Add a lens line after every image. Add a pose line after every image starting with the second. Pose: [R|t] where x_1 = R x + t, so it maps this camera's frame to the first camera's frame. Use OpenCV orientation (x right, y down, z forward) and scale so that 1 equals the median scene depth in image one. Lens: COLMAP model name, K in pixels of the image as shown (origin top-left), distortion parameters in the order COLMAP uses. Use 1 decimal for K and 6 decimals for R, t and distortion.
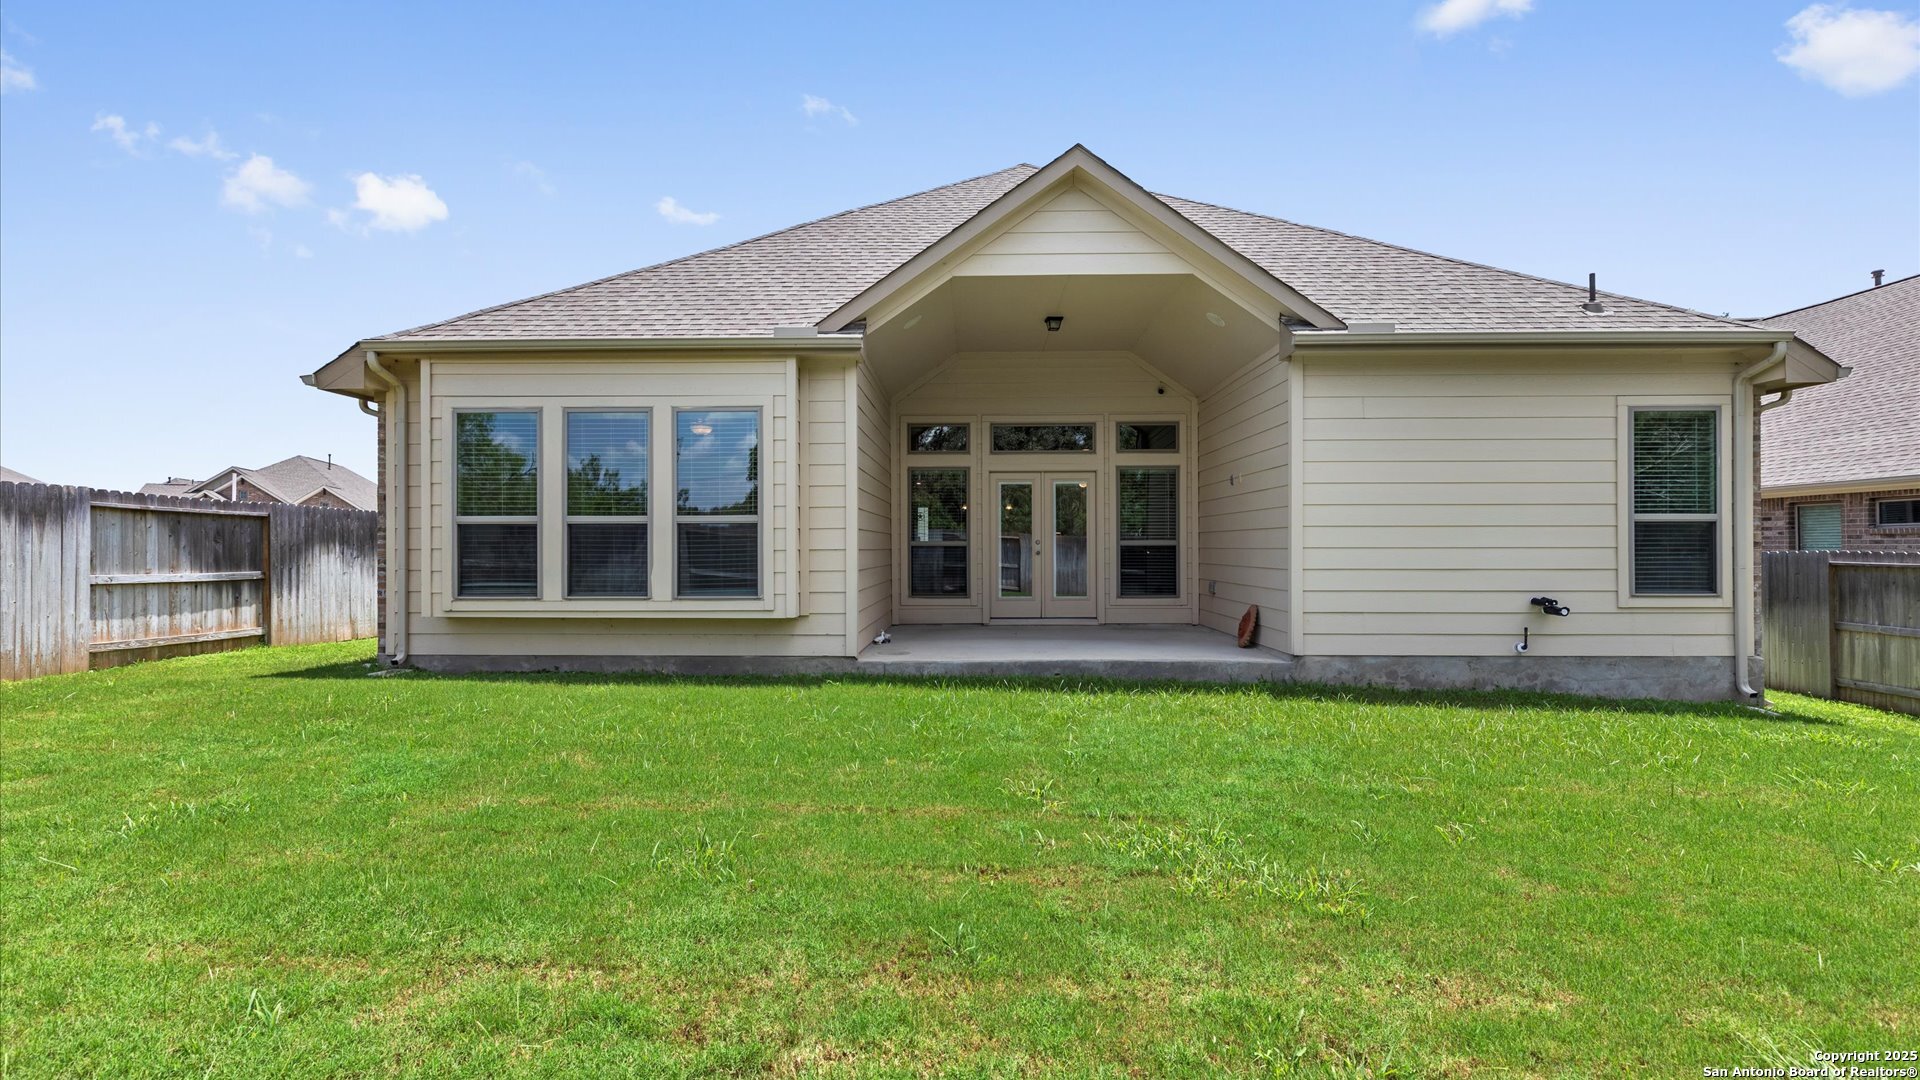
lens RADIAL K [[866.8, 0, 959.1], [0, 866.8, 544.5], [0, 0, 1]] dist [0.002461, 0.000174]
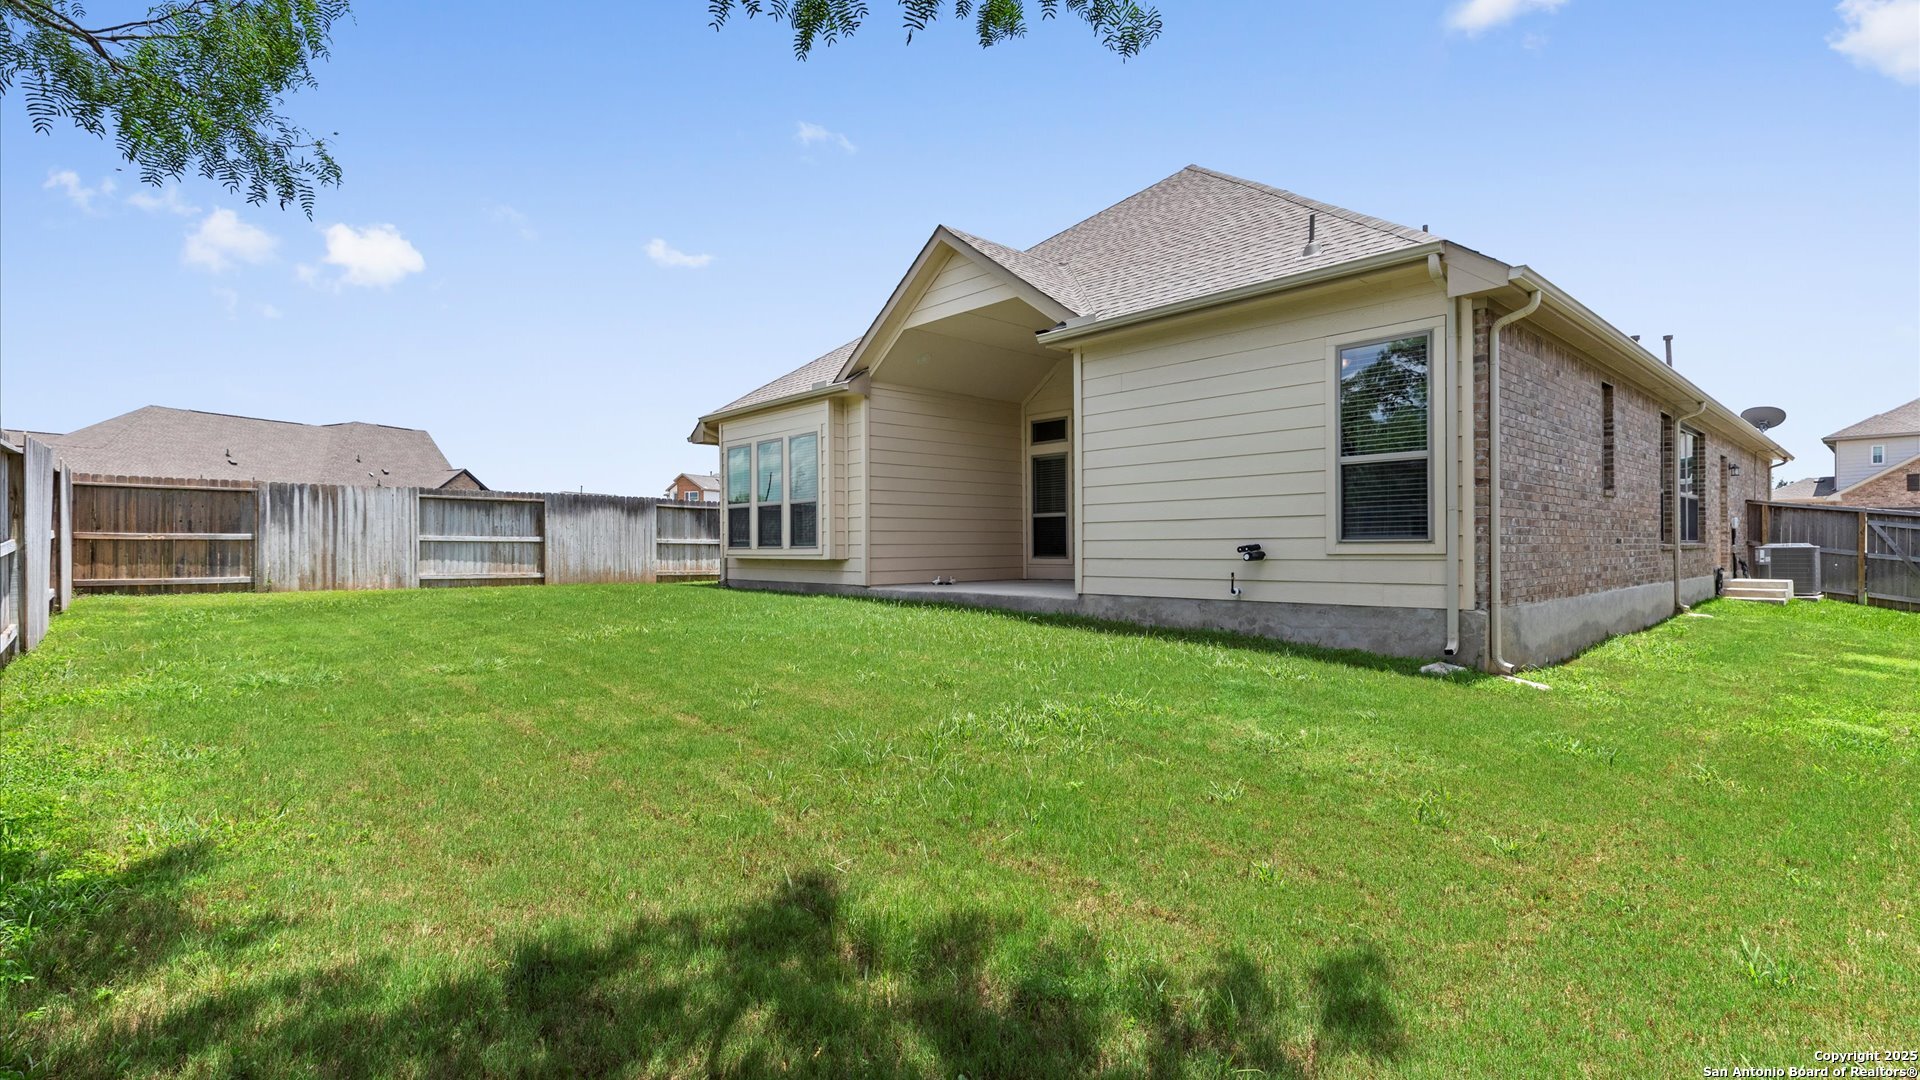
lens RADIAL K [[866.8, 0, 962.2], [0, 866.8, 539.4], [0, 0, 1]] dist [0.002461, 0.000174]
pose [[0.706912, -0.008010, -0.707257, 1.142189], [0.005244, 0.999968, -0.006083, 0.058949], [0.707283, 0.000592, 0.706931, 0.023311]]
